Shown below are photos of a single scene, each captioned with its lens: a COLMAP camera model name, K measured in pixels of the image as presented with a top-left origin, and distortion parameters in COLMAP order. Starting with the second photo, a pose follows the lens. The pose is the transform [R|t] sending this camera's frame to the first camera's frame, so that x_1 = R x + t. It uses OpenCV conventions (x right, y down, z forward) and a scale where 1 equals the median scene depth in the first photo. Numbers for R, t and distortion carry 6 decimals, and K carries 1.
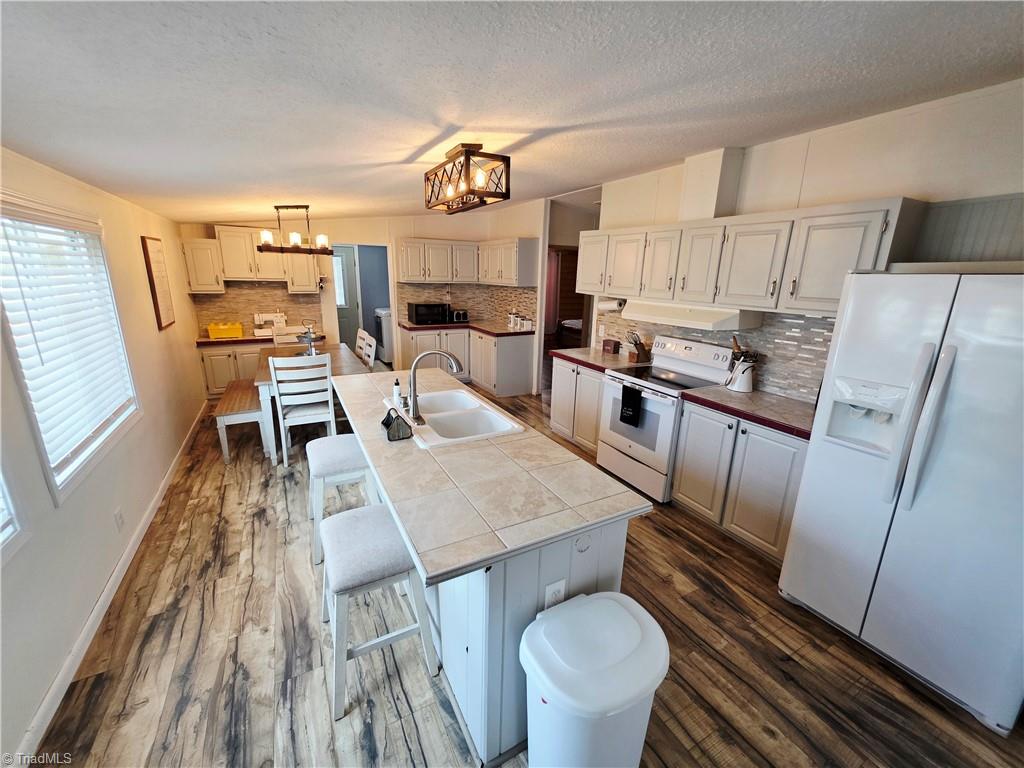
lens RADIAL K [[409.0, 0, 509.6], [0, 409.0, 381.9], [0, 0, 1]] dist [0.004858, -0.002647]
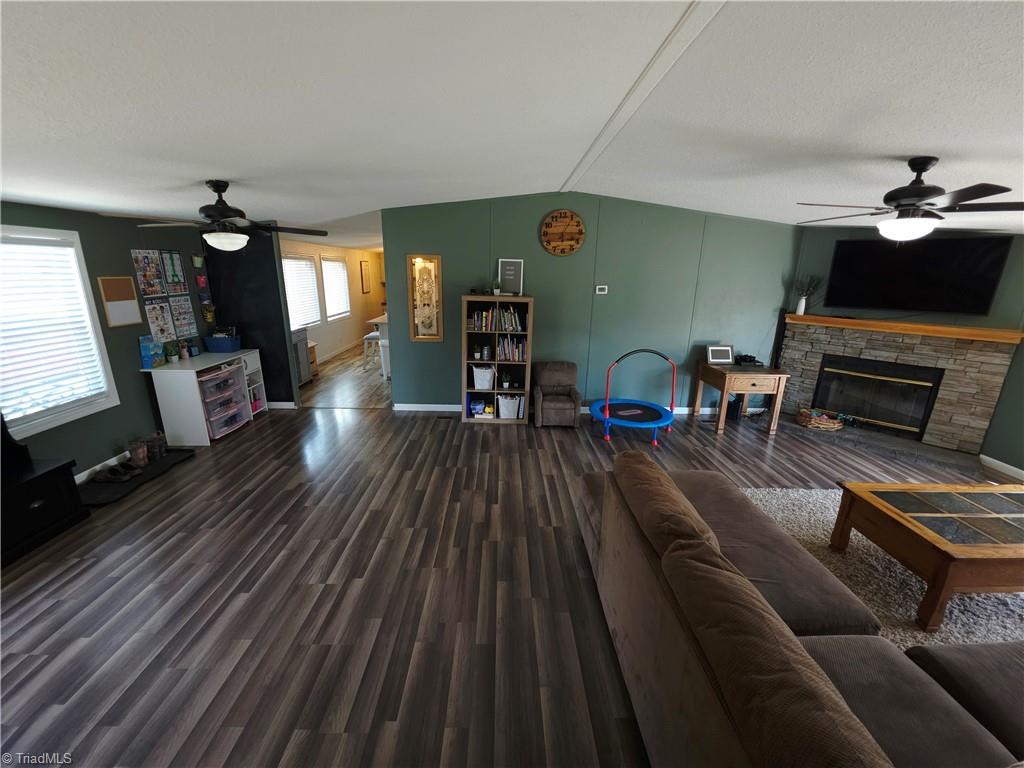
lens RADIAL K [[409.0, 0, 509.4], [0, 409.0, 379.5], [0, 0, 1]] dist [0.004858, -0.002647]
pose [[0.884614, 0.108813, -0.453451, 1.597553], [-0.113714, 0.993376, 0.016538, 0.346396], [0.452247, 0.036934, 0.891128, -1.202479]]
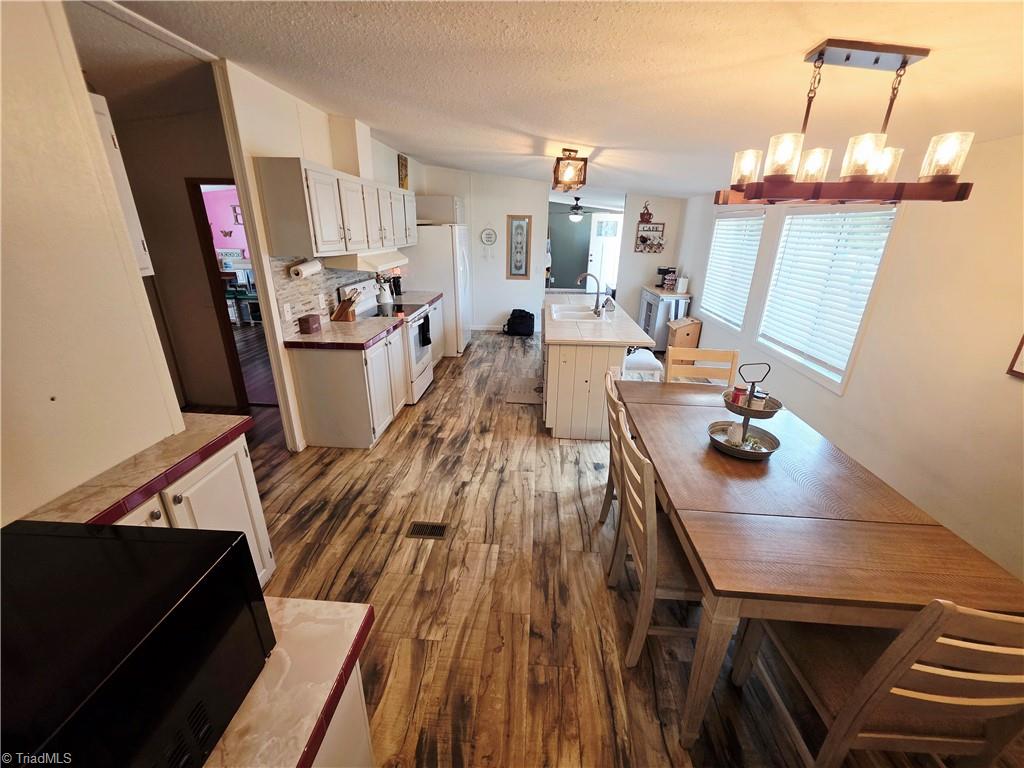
lens RADIAL K [[409.0, 0, 508.4], [0, 409.0, 379.5], [0, 0, 1]] dist [0.004858, -0.002647]
pose [[-0.836087, -0.230970, 0.497605, -0.651709], [0.102047, 0.825742, 0.554741, -0.542461], [-0.539022, 0.514591, -0.666822, 1.913466]]
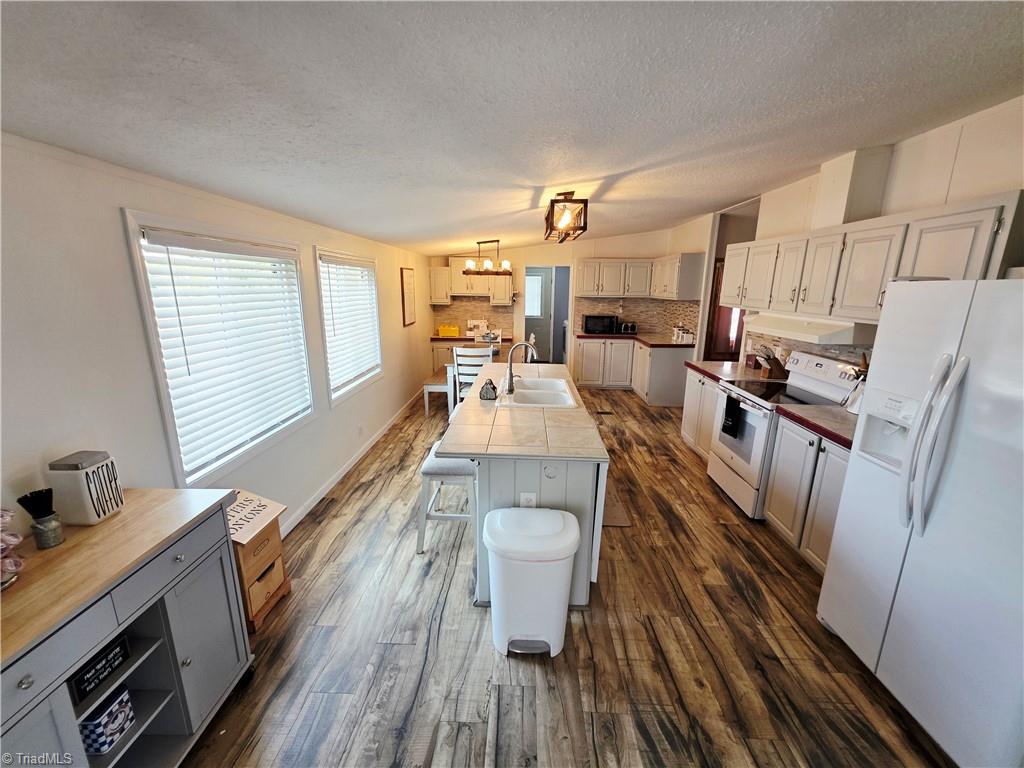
lens RADIAL K [[409.0, 0, 509.0], [0, 409.0, 381.2], [0, 0, 1]] dist [0.004858, -0.002647]
pose [[0.857150, 0.100891, -0.505089, 0.342566], [-0.120706, 0.992667, -0.006558, 0.048500], [0.500723, 0.066588, 0.863042, -0.153601]]
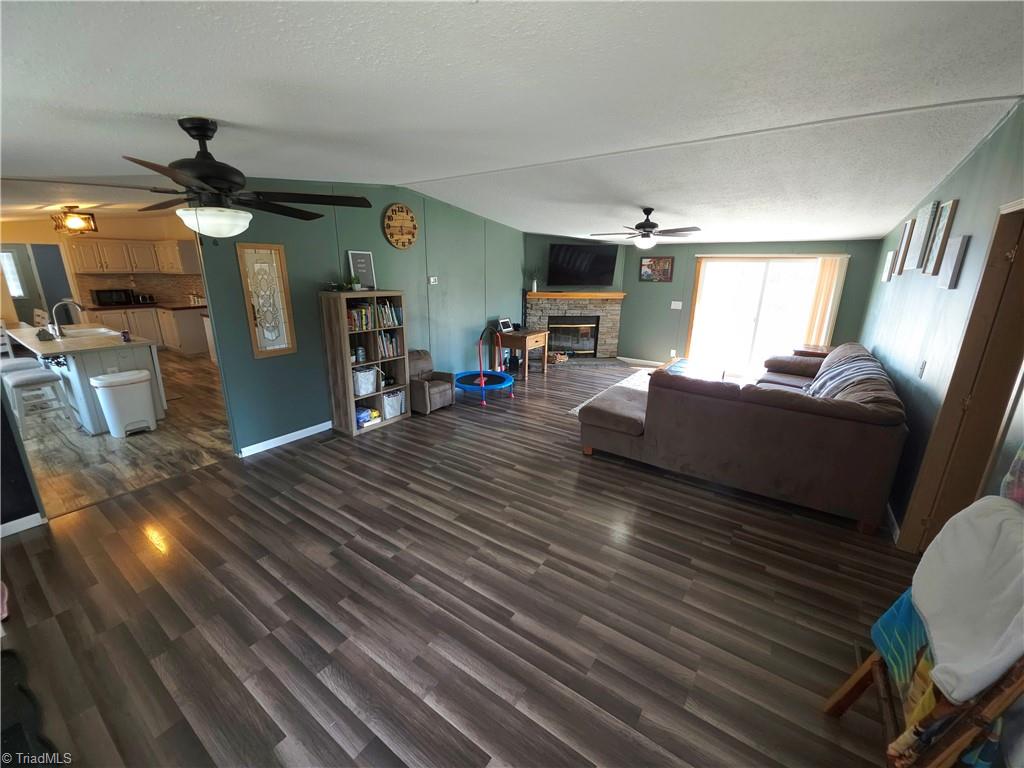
lens RADIAL K [[409.0, 0, 512.5], [0, 409.0, 379.7], [0, 0, 1]] dist [0.004858, -0.002647]
pose [[0.891551, -0.137117, 0.431667, 0.648458], [0.128632, 0.990484, 0.048952, 0.367084], [-0.434271, 0.011883, 0.900704, -1.370053]]
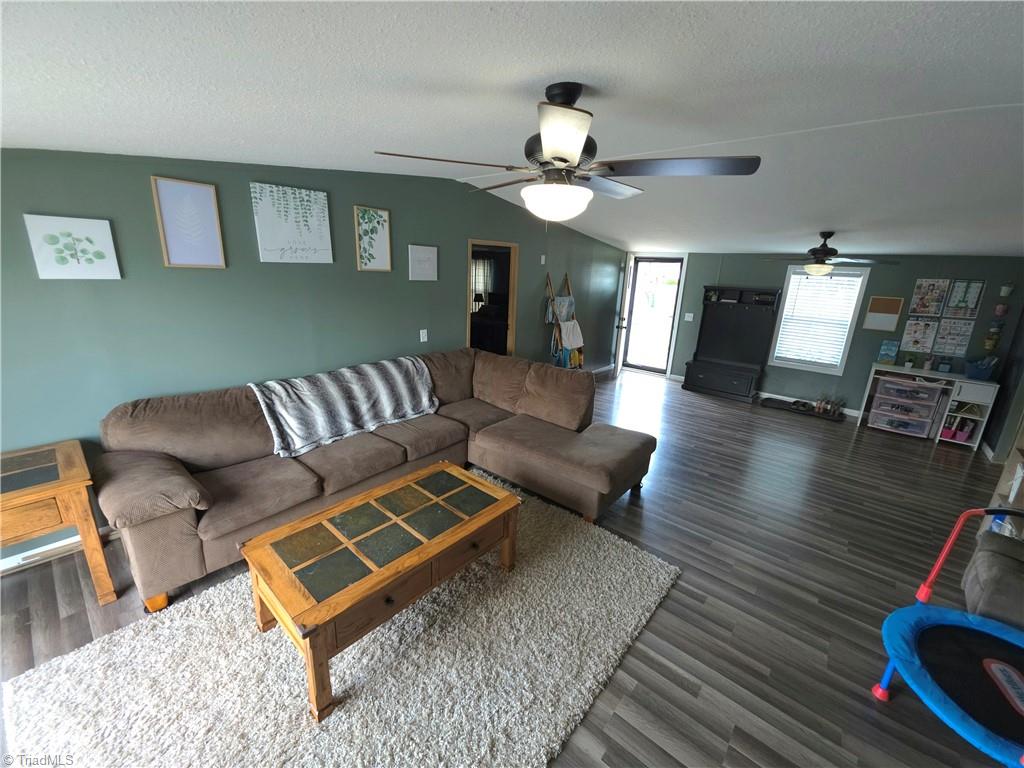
lens RADIAL K [[409.0, 0, 511.7], [0, 409.0, 379.3], [0, 0, 1]] dist [0.004858, -0.002647]
pose [[-0.932963, 0.026255, -0.359015, 2.130027], [-0.158242, 0.865893, 0.474541, -0.064522], [0.323327, 0.499540, -0.803691, 0.361228]]
